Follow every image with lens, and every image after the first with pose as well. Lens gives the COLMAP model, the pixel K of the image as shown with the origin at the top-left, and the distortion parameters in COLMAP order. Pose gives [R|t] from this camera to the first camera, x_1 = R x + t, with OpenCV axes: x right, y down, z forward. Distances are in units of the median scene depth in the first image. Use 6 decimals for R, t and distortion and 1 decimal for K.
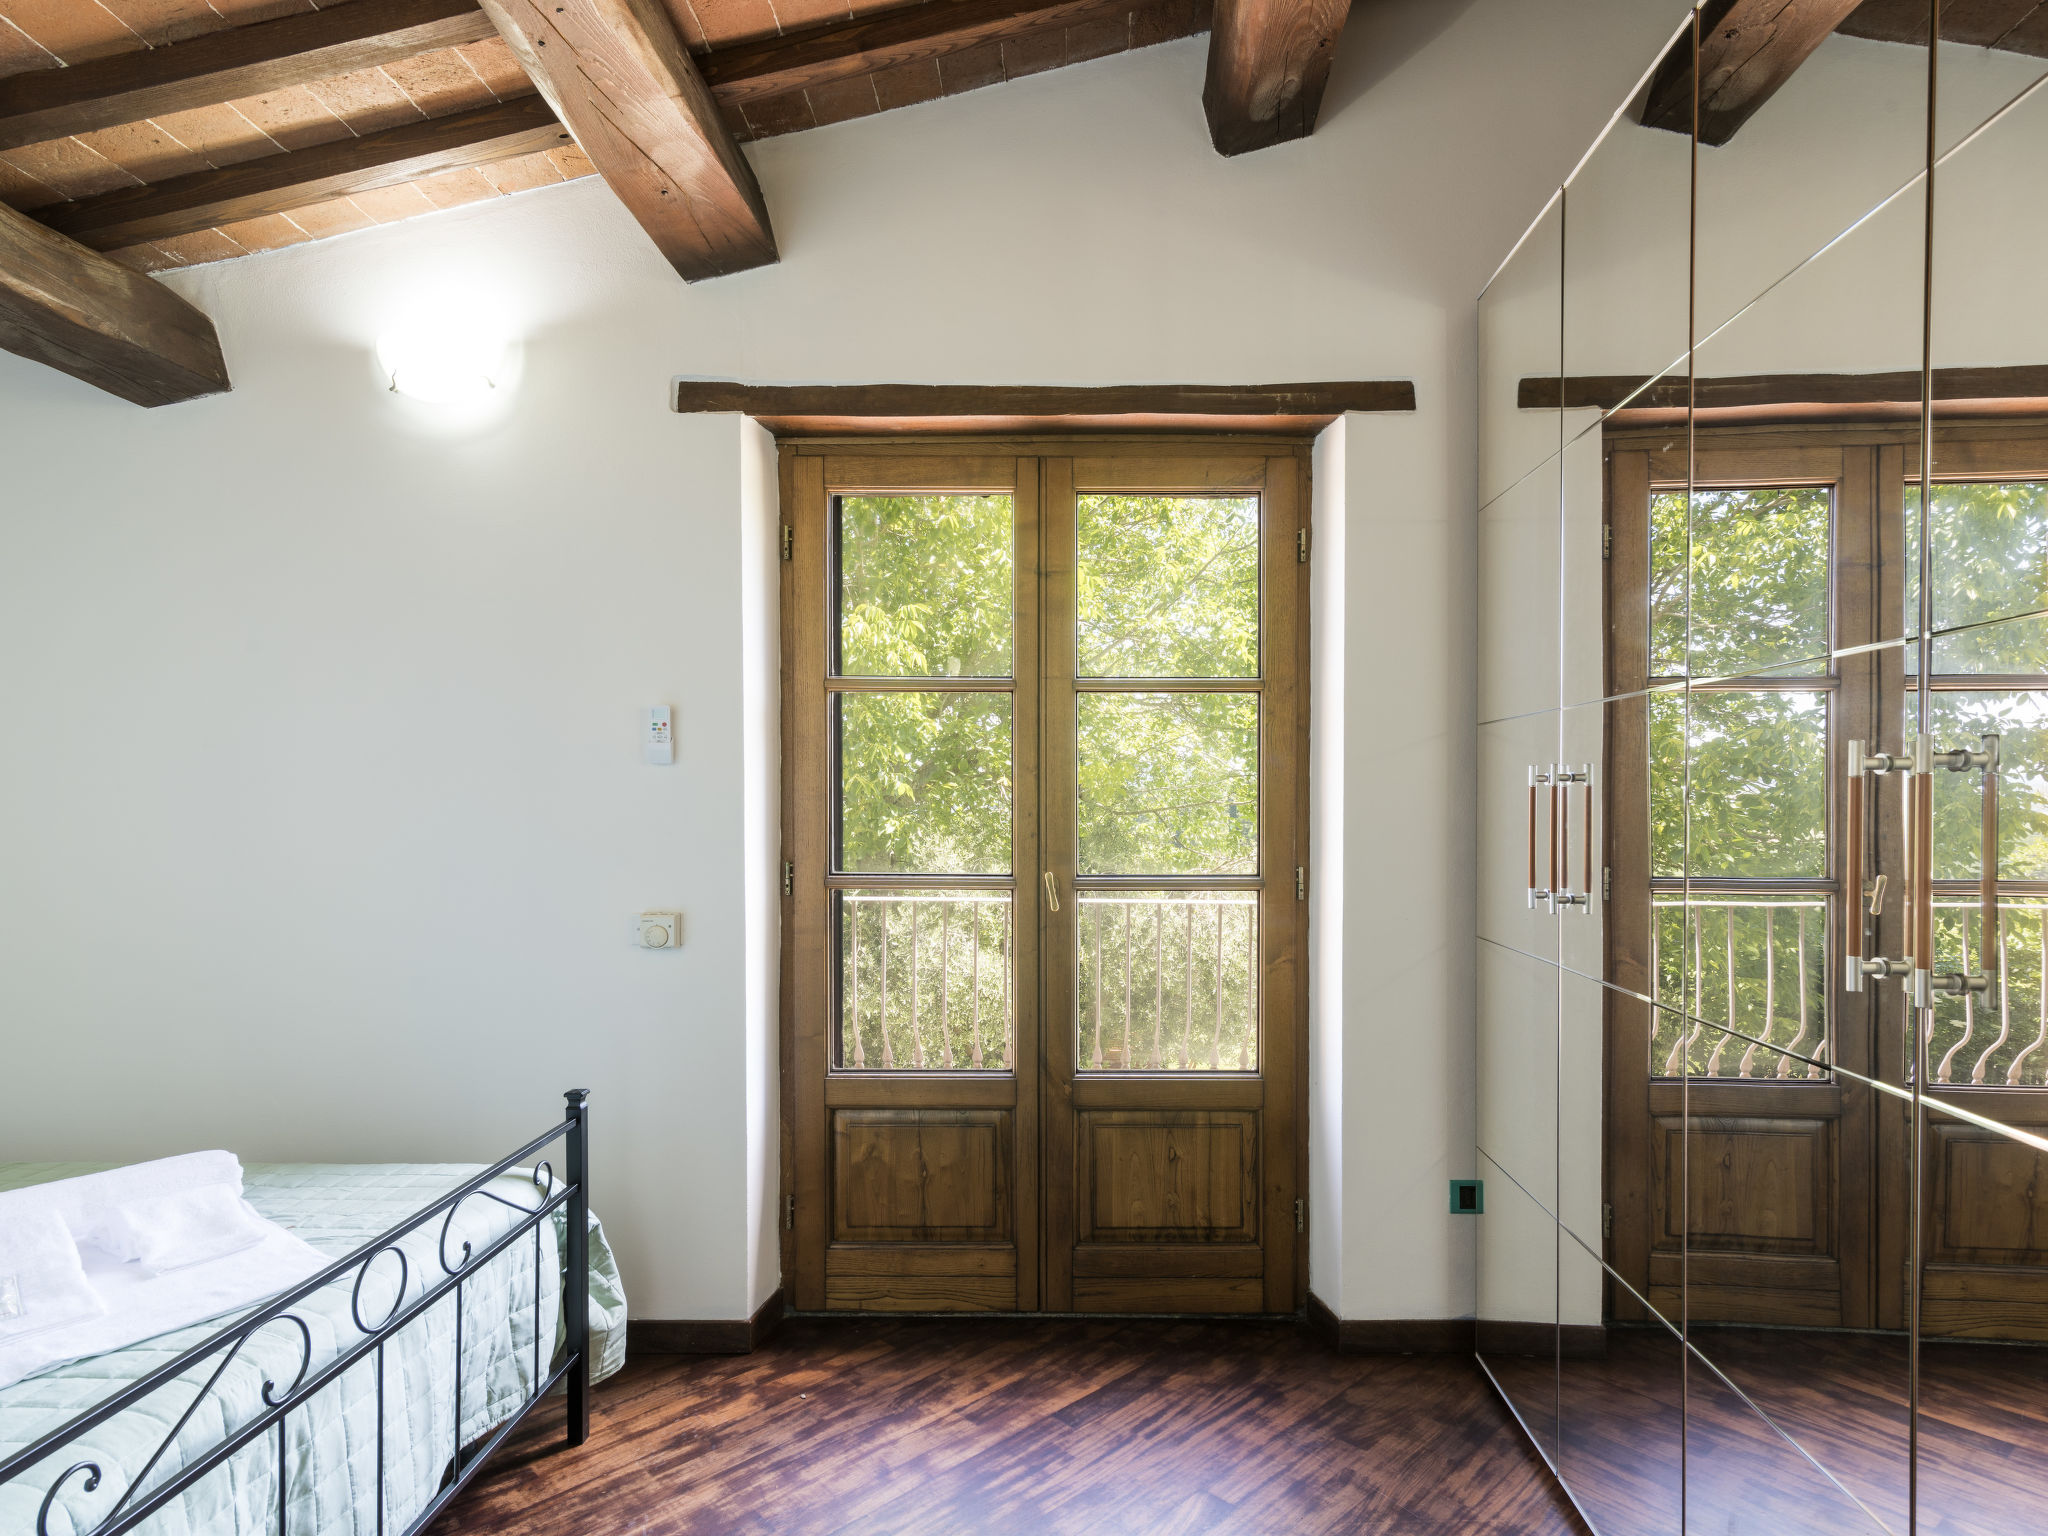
lens RADIAL K [[1129.9, 0, 1052.5], [0, 1129.9, 805.6], [0, 0, 1]] dist [0.025093, -0.004380]
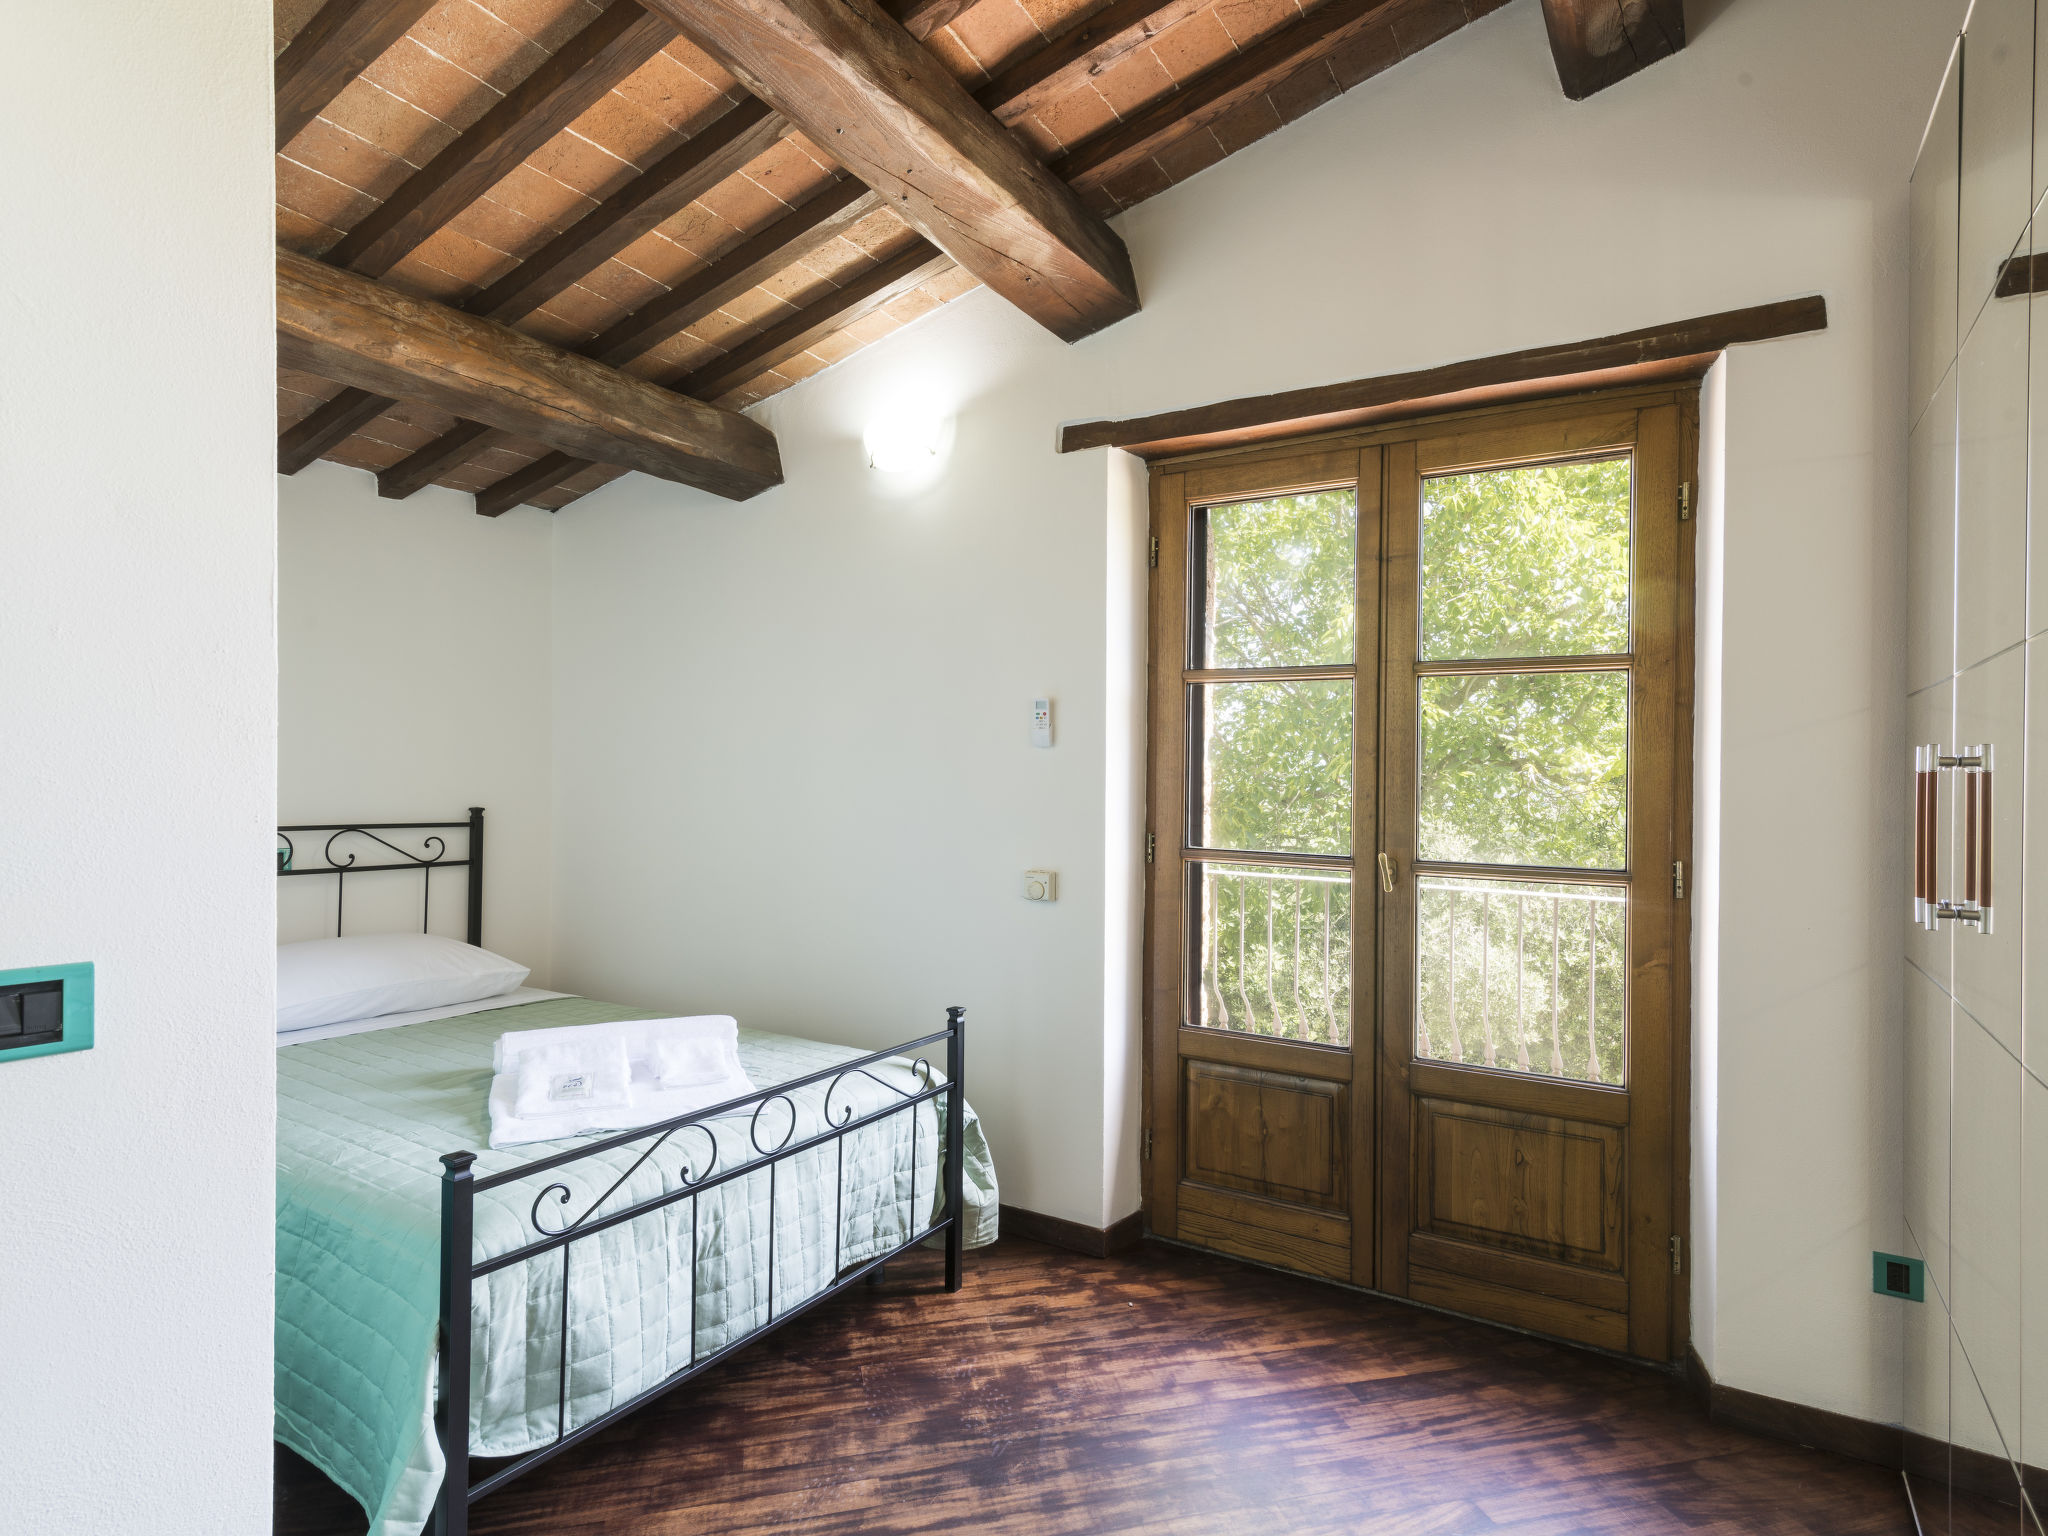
lens RADIAL K [[1074.3, 0, 1025.1], [0, 1074.3, 770.8], [0, 0, 1]] dist [0.025587, -0.002338]
pose [[0.869581, 0.009561, -0.493697, 0.202787], [-0.017621, 0.999777, -0.011676, 0.002131], [0.493475, 0.018853, 0.869556, 0.002320]]
